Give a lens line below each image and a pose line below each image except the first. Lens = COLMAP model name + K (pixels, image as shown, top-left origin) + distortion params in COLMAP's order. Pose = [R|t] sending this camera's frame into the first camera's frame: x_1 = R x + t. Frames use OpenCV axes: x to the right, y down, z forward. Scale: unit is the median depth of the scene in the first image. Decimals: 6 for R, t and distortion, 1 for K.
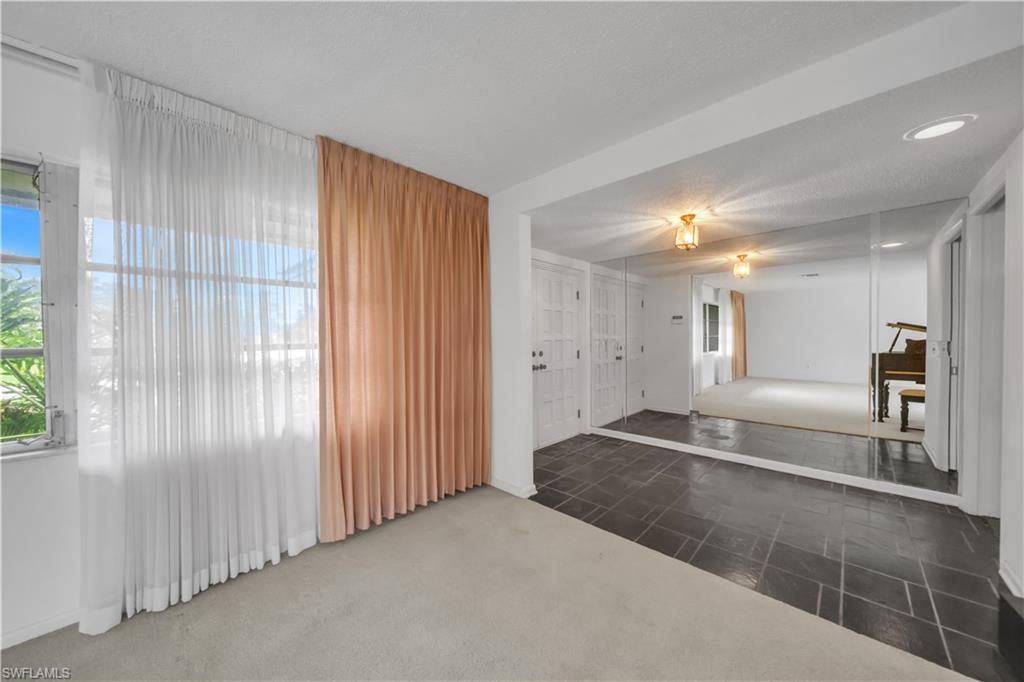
lens RADIAL K [[353.7, 0, 512.6], [0, 353.7, 343.4], [0, 0, 1]] dist [0.000496, -0.000313]
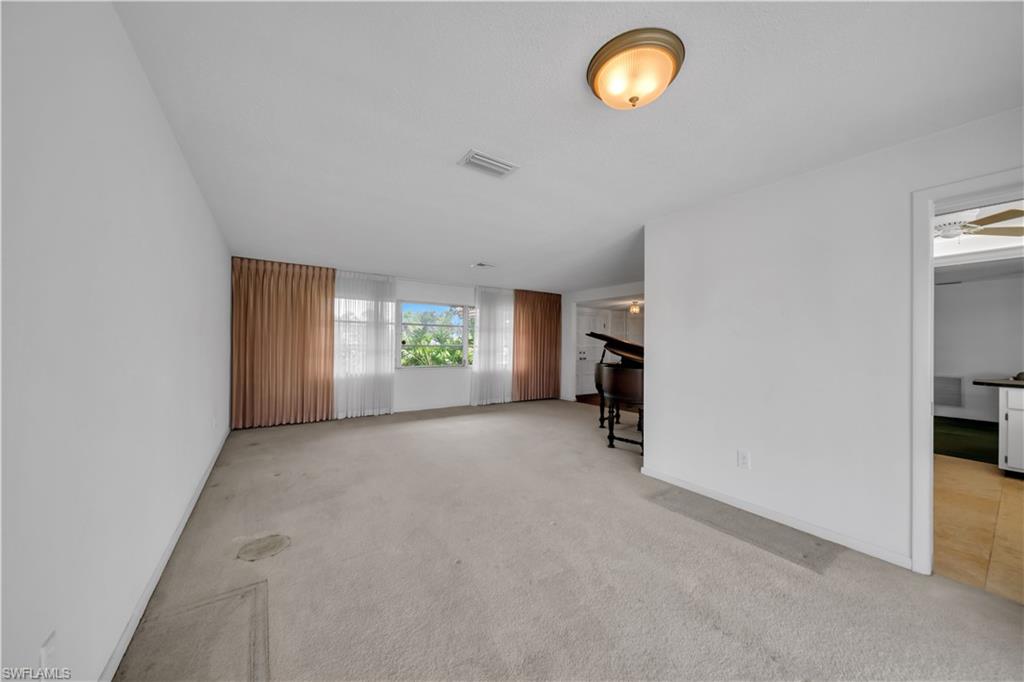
lens RADIAL K [[353.7, 0, 512.6], [0, 353.7, 343.4], [0, 0, 1]] dist [0.000496, -0.000313]
pose [[0.979565, 0.016874, -0.200417, 0.163406], [-0.021736, 0.999520, -0.022085, 0.056048], [0.199948, 0.025990, 0.979462, -2.428516]]
